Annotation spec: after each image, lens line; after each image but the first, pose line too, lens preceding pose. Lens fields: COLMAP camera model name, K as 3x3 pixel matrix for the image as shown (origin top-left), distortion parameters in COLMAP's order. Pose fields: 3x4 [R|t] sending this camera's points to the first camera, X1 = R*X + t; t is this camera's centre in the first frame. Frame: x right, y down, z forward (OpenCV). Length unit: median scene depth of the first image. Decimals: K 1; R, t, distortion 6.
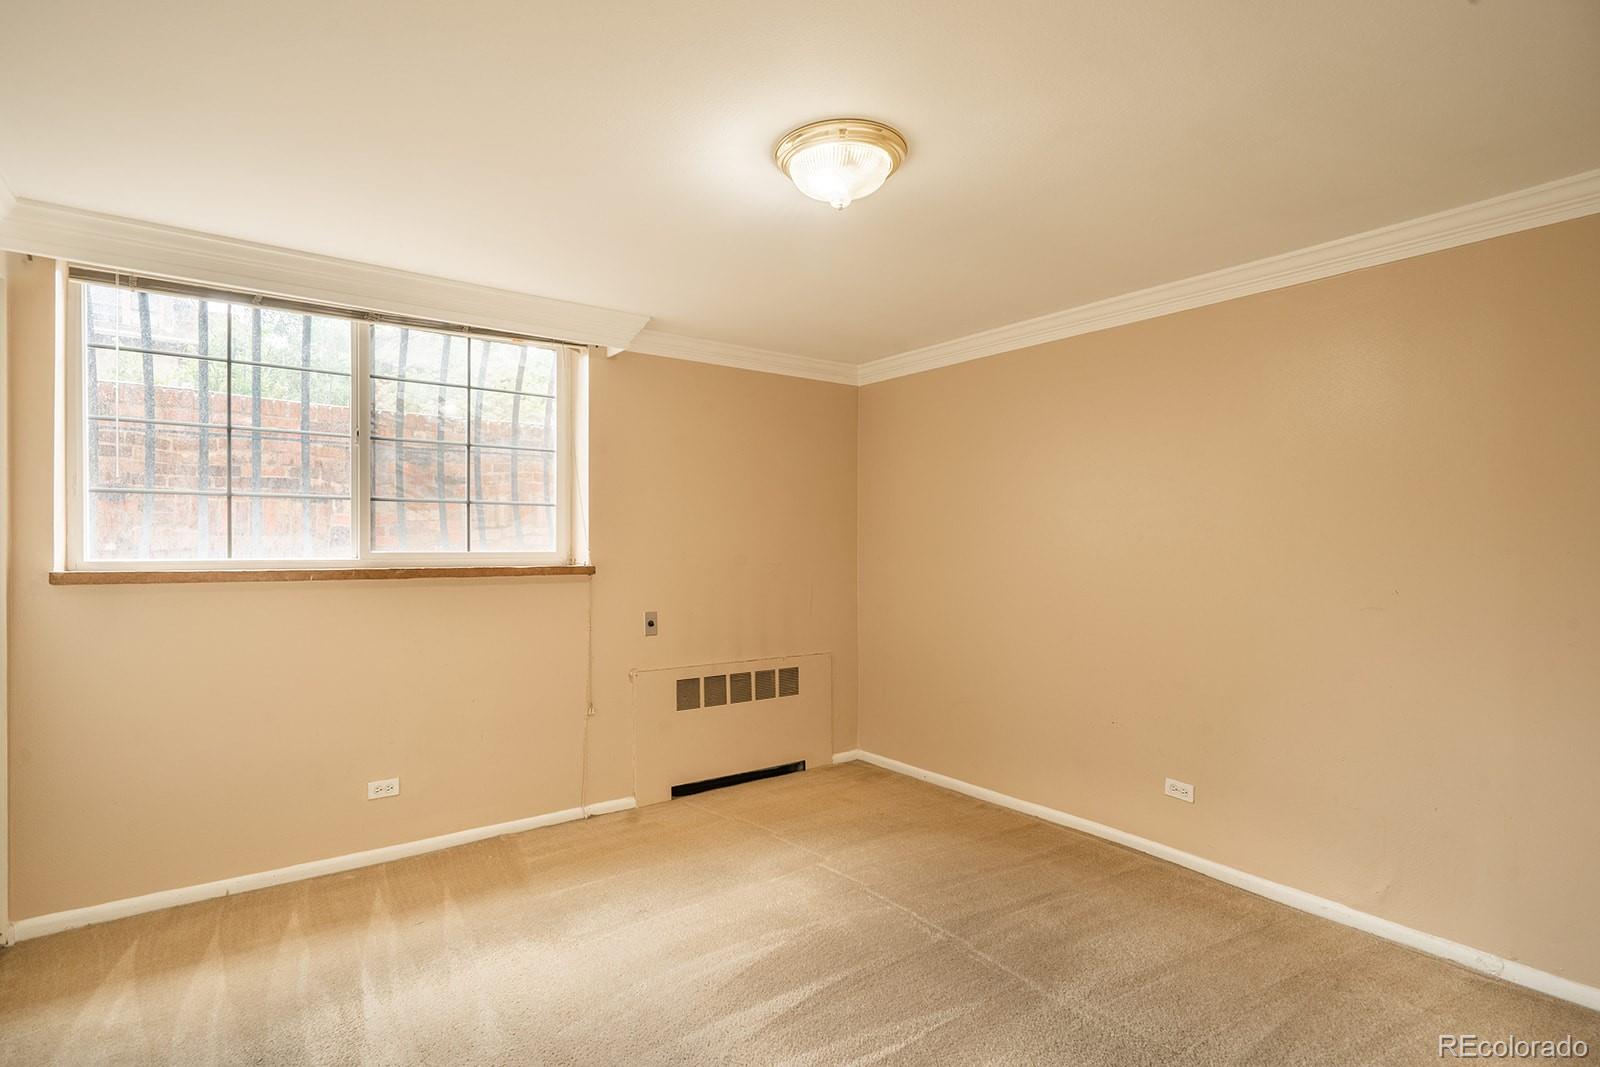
lens RADIAL K [[747.8, 0, 799.9], [0, 747.8, 538.3], [0, 0, 1]] dist [-0.002102, 0.000247]
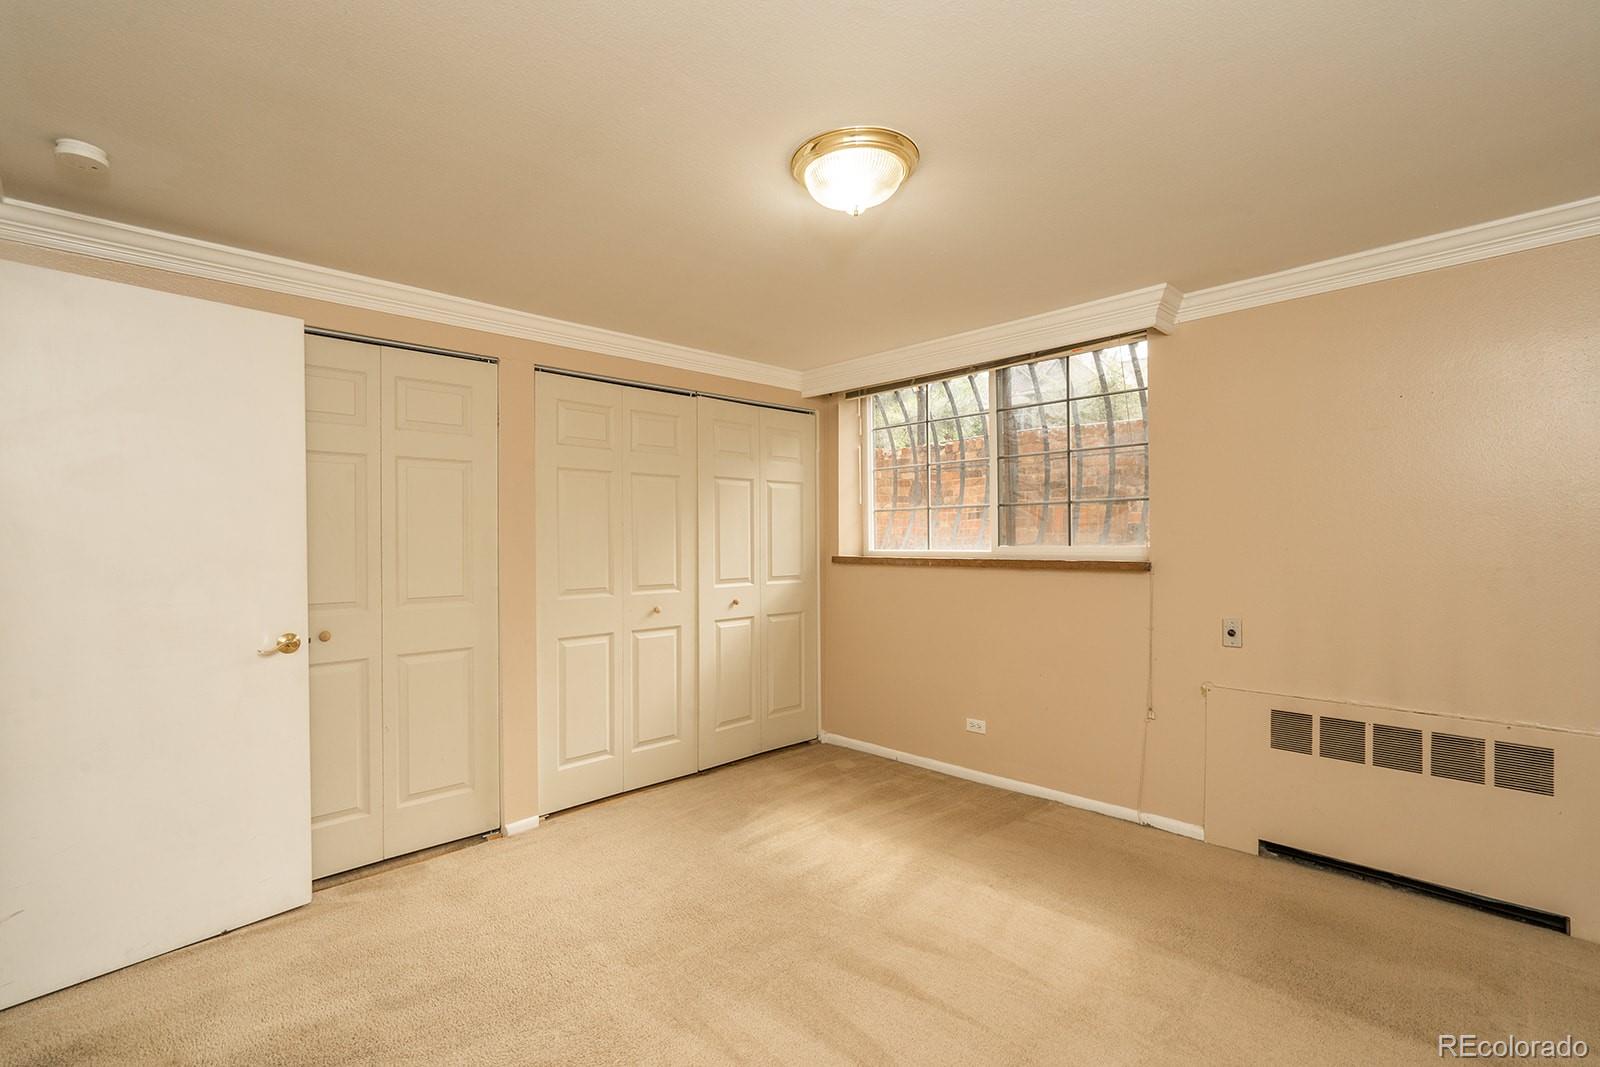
lens RADIAL K [[718.1, 0, 794.9], [0, 718.1, 545.2], [0, 0, 1]] dist [0.001262, 0.000510]
pose [[0.165278, 0.003839, -0.986240, 0.546927], [0.015895, 0.999852, 0.006556, 0.002135], [0.986119, -0.016760, 0.165193, 0.412193]]
